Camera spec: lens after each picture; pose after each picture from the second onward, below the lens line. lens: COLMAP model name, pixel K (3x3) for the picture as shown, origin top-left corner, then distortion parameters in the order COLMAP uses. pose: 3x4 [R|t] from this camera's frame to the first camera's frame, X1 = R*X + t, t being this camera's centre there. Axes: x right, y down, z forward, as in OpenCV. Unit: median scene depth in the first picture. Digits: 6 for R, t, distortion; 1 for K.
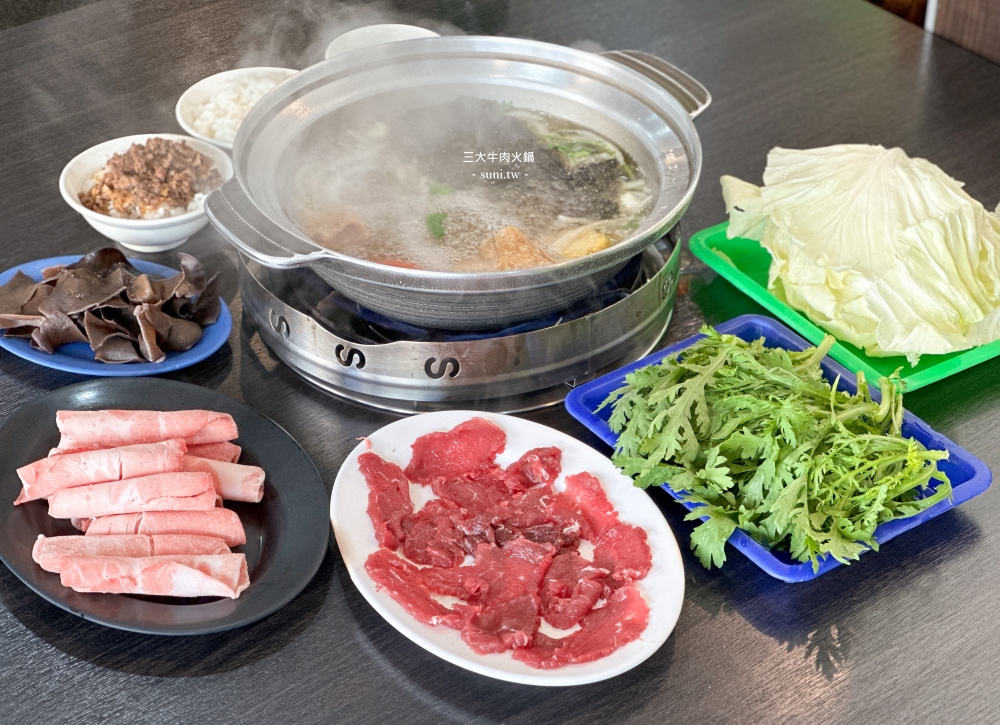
lens RADIAL K [[2320.6, 0, 498.9], [0, 2320.6, 361.1], [0, 0, 1]] dist [0.166275, 0.000000]
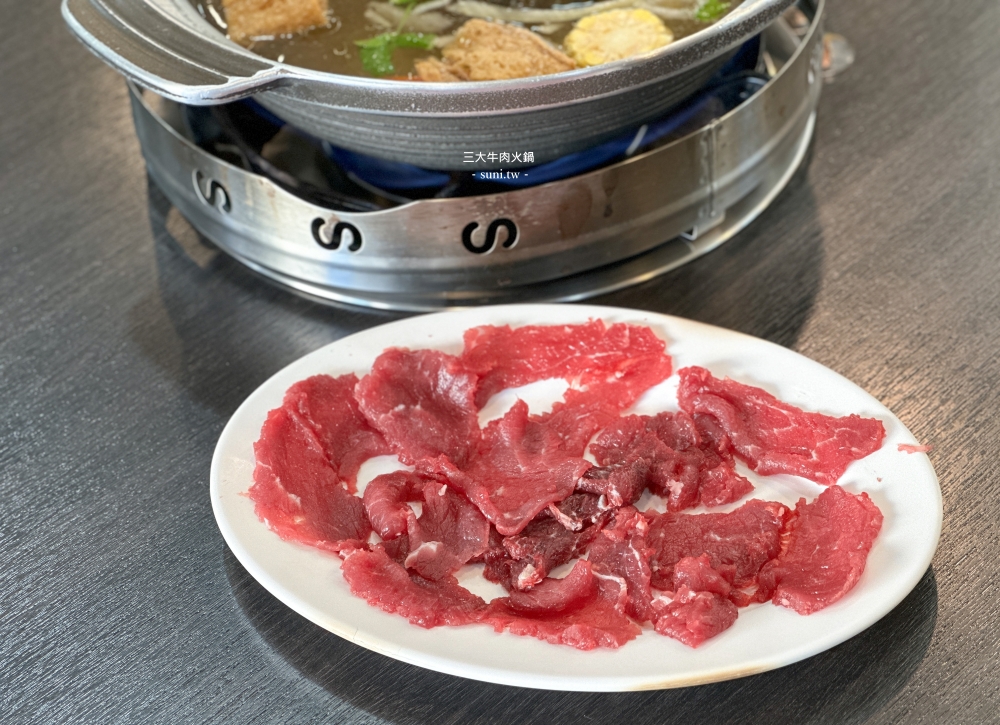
lens RADIAL K [[2320.6, 0, 506.8], [0, 2320.6, 359.6], [0, 0, 1]] dist [0.166275, 0.000000]
pose [[0.991187, -0.120582, 0.054853, -0.057410], [0.114554, 0.988142, 0.102240, -0.027051], [-0.066531, -0.095055, 0.993246, 0.385486]]
